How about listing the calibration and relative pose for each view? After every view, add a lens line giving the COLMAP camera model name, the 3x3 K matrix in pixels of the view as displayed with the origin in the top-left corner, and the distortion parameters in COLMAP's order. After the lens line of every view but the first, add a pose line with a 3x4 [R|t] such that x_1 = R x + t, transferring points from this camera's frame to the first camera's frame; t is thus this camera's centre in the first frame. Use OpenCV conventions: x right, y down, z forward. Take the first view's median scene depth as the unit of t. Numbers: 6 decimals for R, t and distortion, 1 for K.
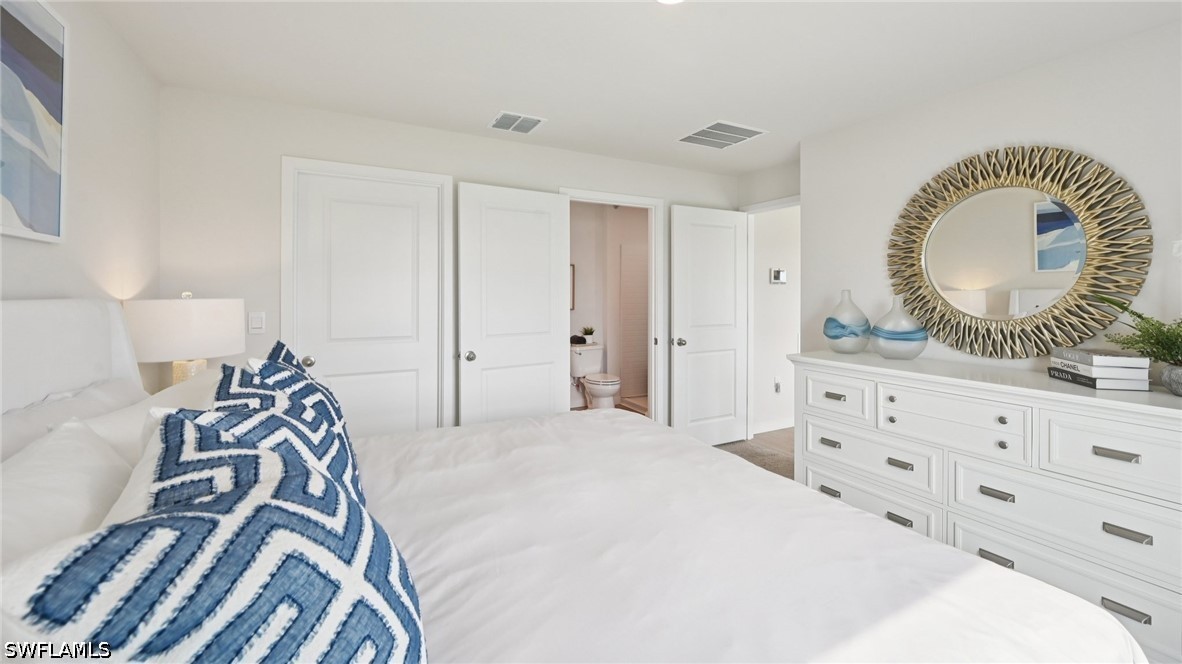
lens RADIAL K [[467.6, 0, 590.2], [0, 467.6, 277.2], [0, 0, 1]] dist [0.000453, -0.000012]
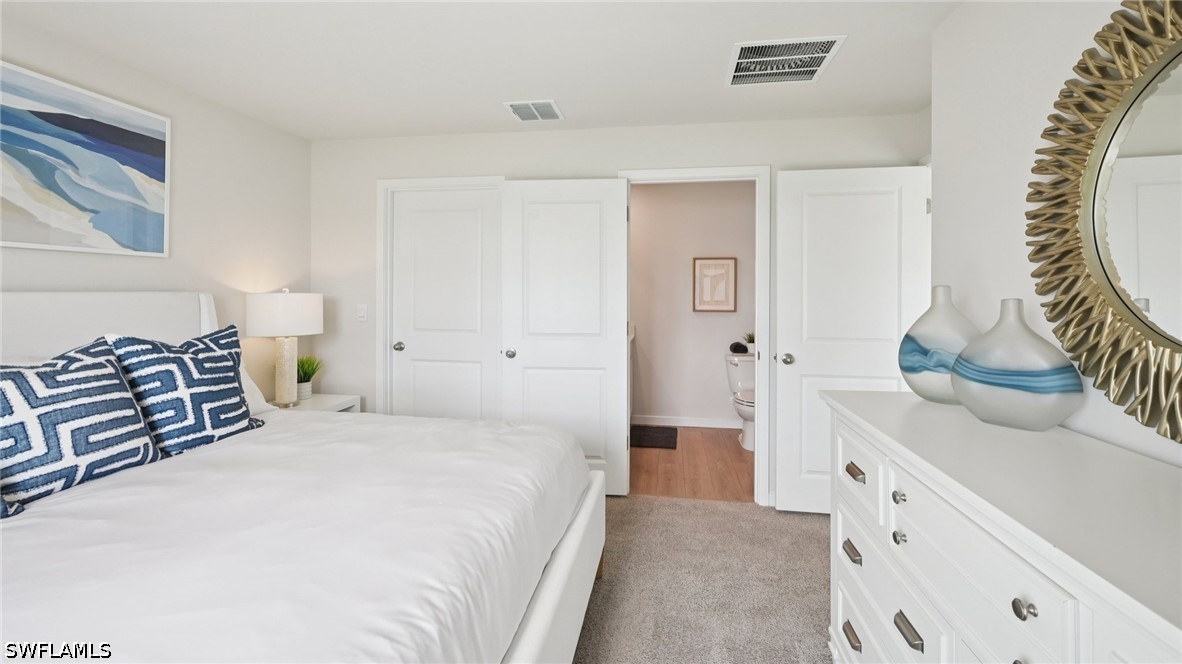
lens RADIAL K [[485.2, 0, 592.7], [0, 485.2, 279.6], [0, 0, 1]] dist [-0.003924, 0.000050]
pose [[0.800057, -0.012113, -0.599801, 0.599773], [0.015970, 0.999872, 0.001109, 0.014358], [0.599711, -0.010466, 0.800148, 0.323778]]
